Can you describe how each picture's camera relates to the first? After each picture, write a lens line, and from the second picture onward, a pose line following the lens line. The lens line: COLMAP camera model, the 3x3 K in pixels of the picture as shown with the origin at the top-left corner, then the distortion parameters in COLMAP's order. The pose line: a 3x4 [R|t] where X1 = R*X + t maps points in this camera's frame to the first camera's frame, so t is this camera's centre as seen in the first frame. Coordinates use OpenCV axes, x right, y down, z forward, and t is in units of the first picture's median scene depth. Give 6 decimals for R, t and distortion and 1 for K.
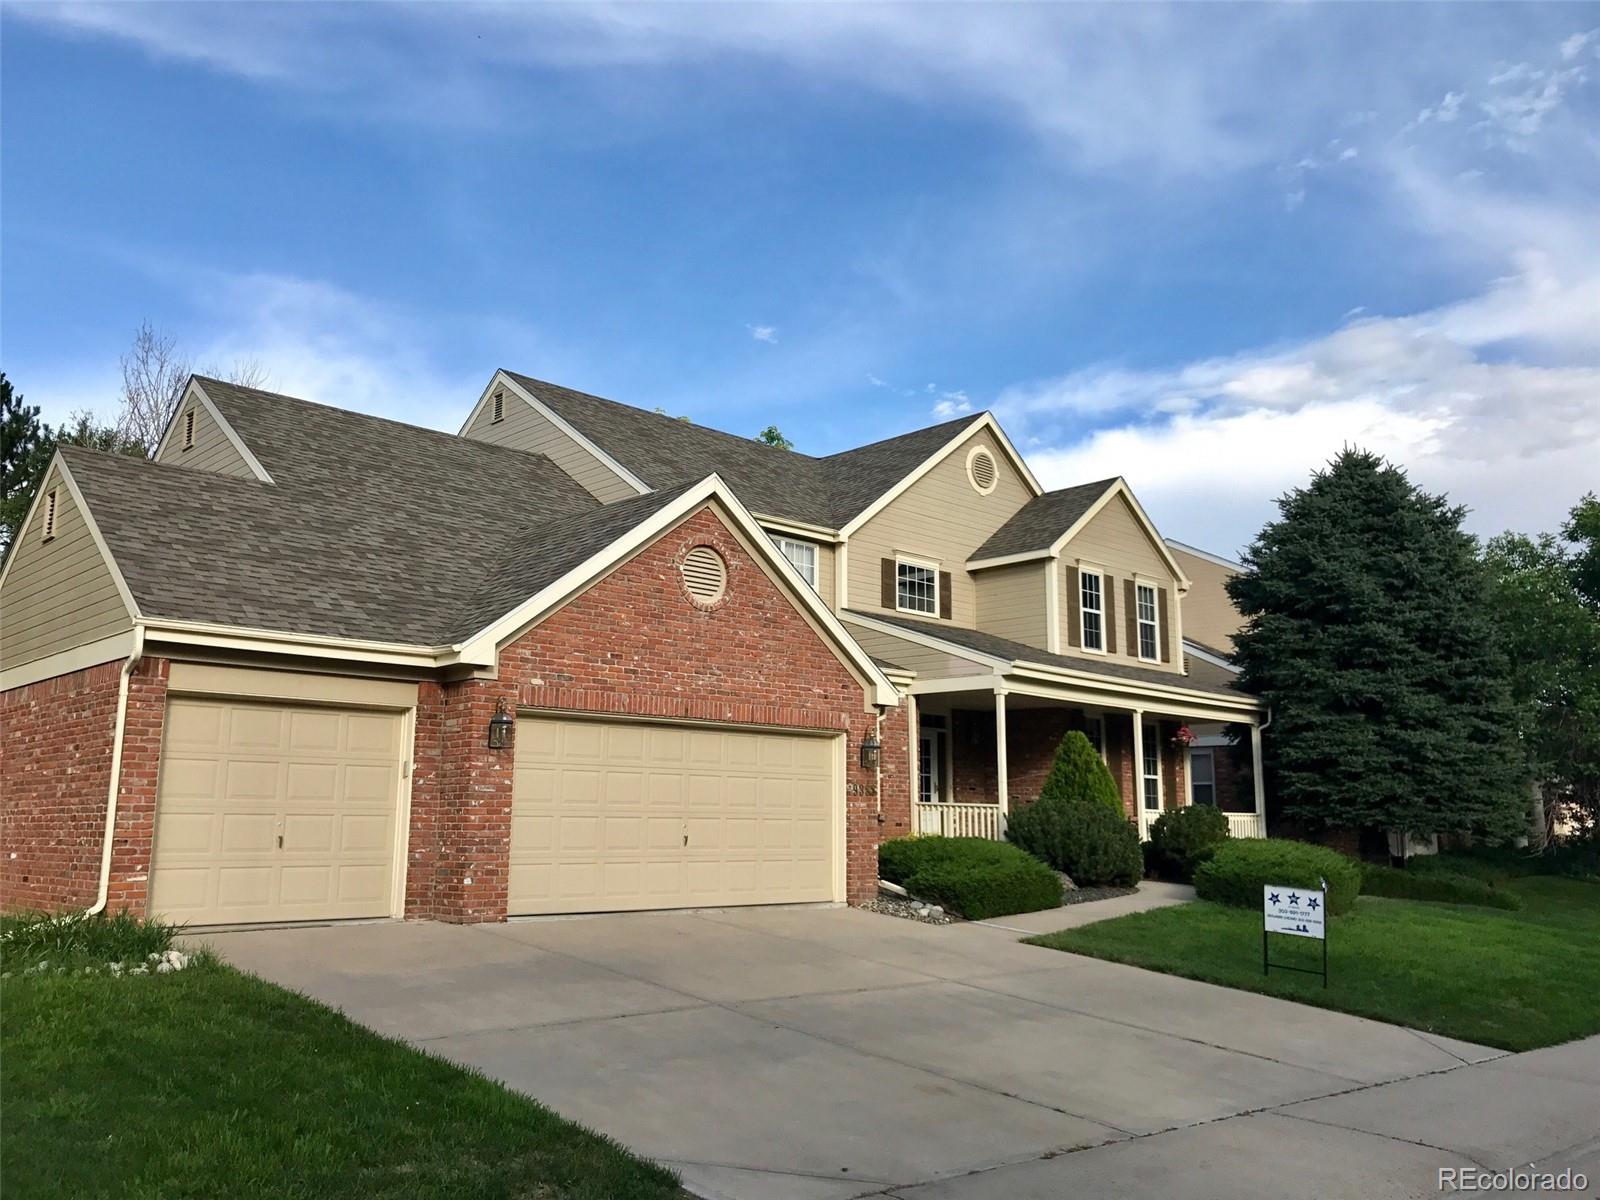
lens RADIAL K [[1330.2, 0, 800.0], [0, 1330.2, 600.0], [0, 0, 1]] dist [-0.004730, -0.007801]
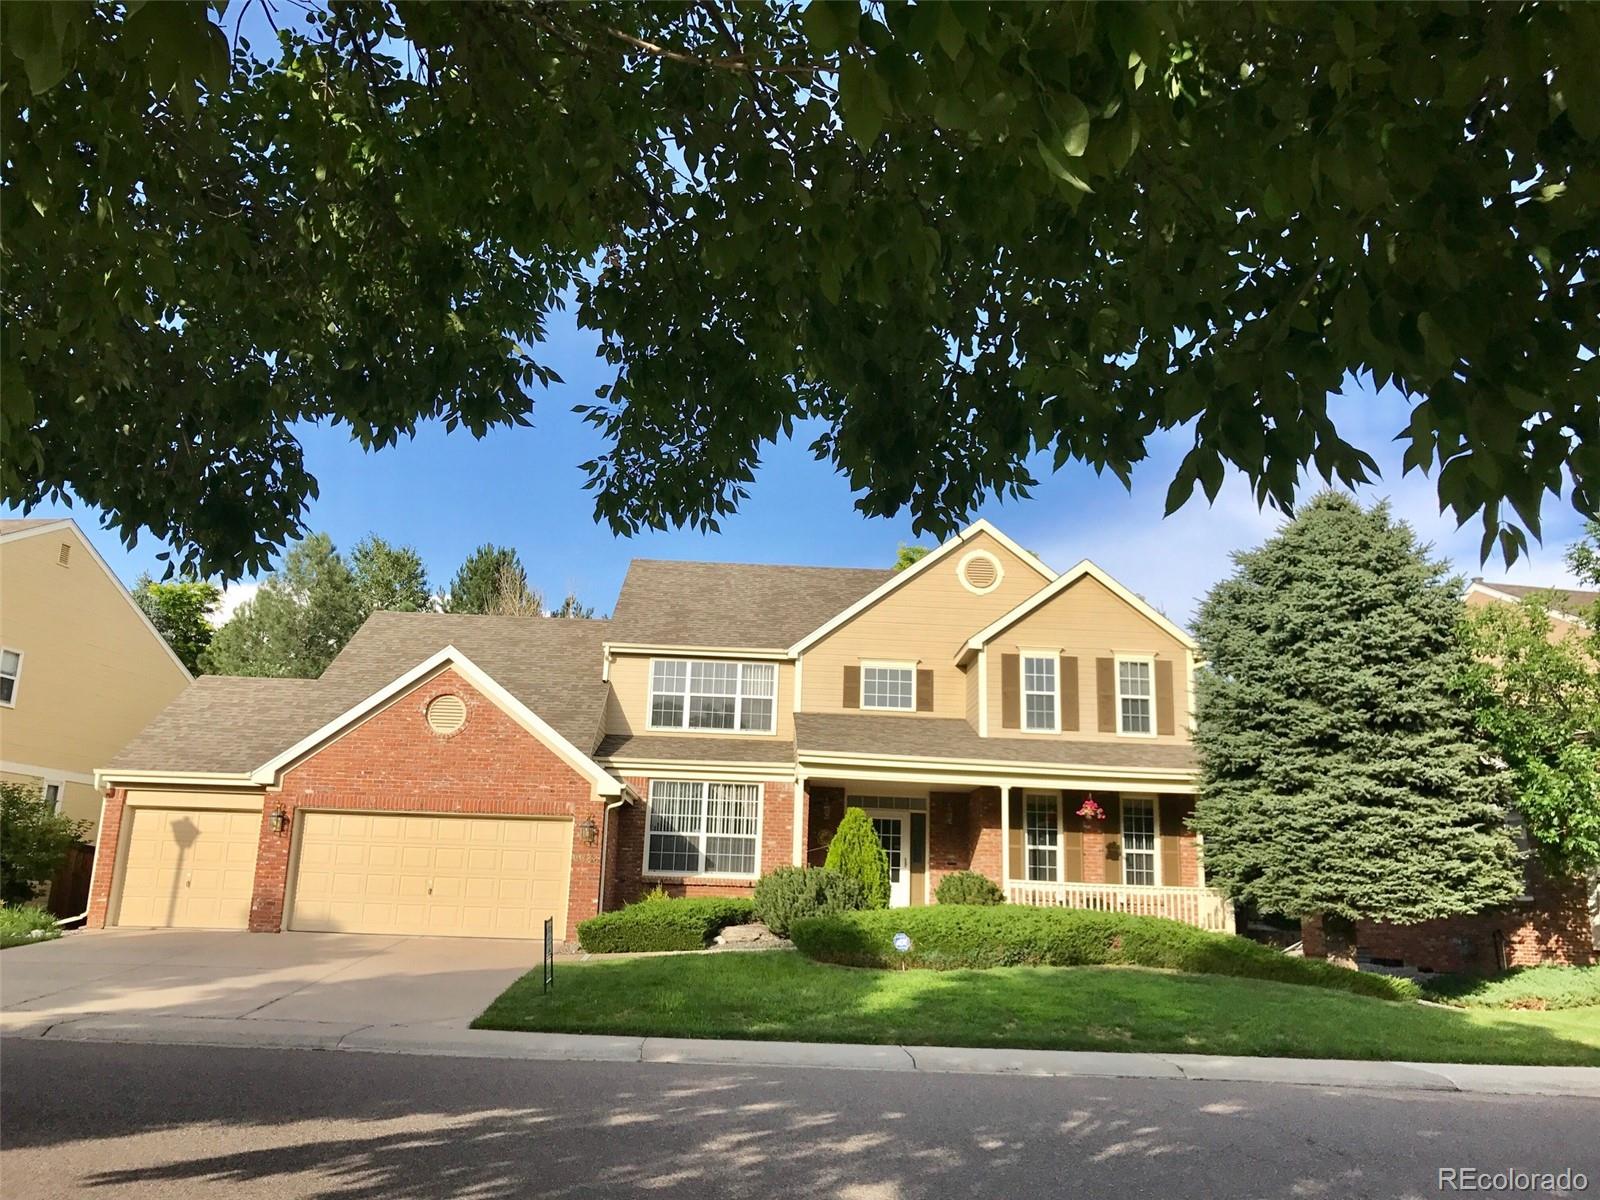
lens RADIAL K [[1330.2, 0, 800.0], [0, 1330.2, 600.0], [0, 0, 1]] dist [-0.004730, -0.007801]
pose [[0.775021, -0.130004, -0.618418, 0.769514], [0.086350, 0.991218, -0.100157, 0.025233], [0.626008, 0.024223, 0.779441, 0.048630]]
